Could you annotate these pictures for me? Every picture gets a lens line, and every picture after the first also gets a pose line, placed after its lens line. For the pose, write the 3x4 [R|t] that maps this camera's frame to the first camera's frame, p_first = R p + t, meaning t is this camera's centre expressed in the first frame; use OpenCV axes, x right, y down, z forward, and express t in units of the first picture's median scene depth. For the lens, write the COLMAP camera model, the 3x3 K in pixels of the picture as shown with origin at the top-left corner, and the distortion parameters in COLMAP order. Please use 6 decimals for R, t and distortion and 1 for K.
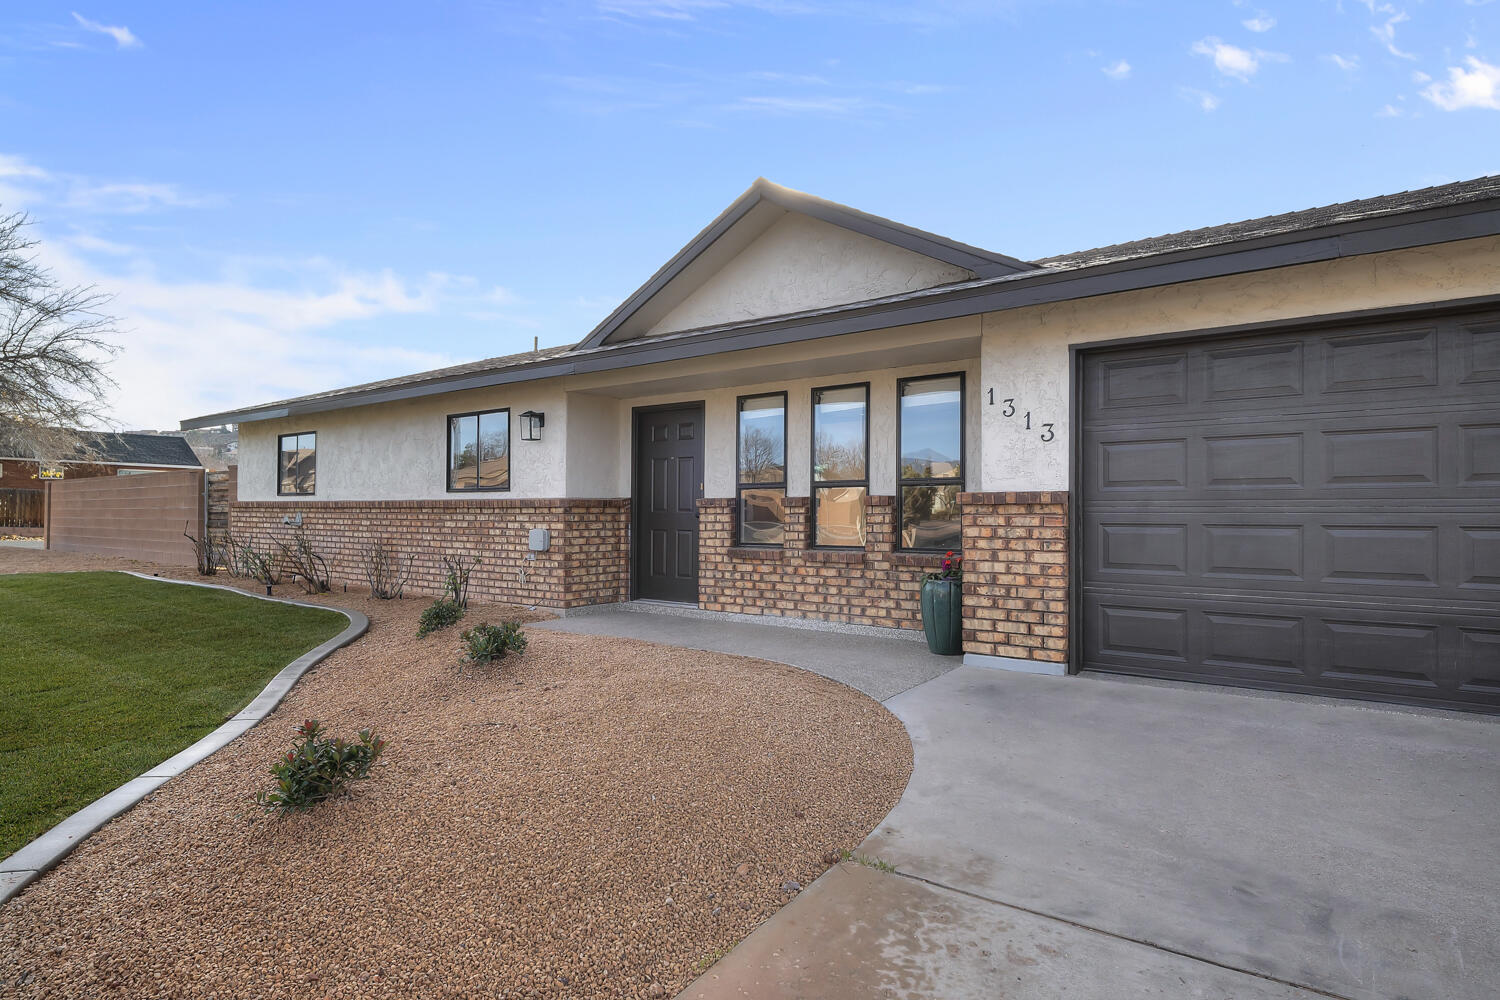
lens RADIAL K [[773.3, 0, 747.9], [0, 773.3, 499.8], [0, 0, 1]] dist [0.002486, -0.001459]
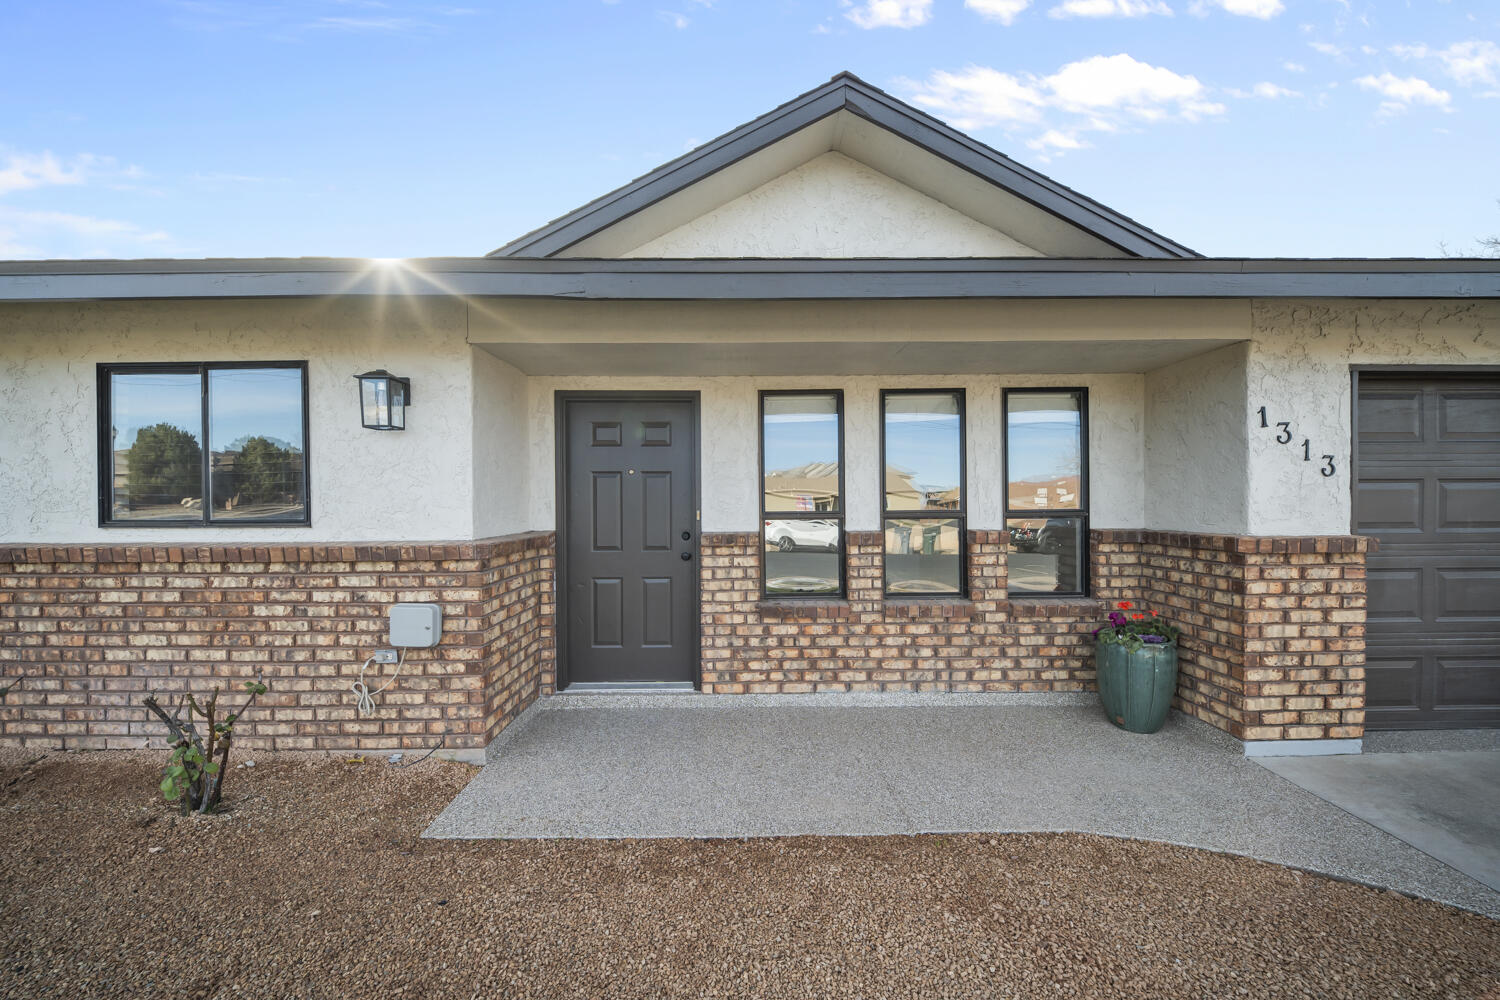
lens RADIAL K [[523.1, 0, 752.4], [0, 523.1, 506.5], [0, 0, 1]] dist [-0.002060, 0.000047]
pose [[0.806459, -0.008854, 0.591223, -0.322711], [-0.002290, 0.999834, 0.018098, -0.036497], [-0.591285, -0.015949, 0.806305, 0.645375]]
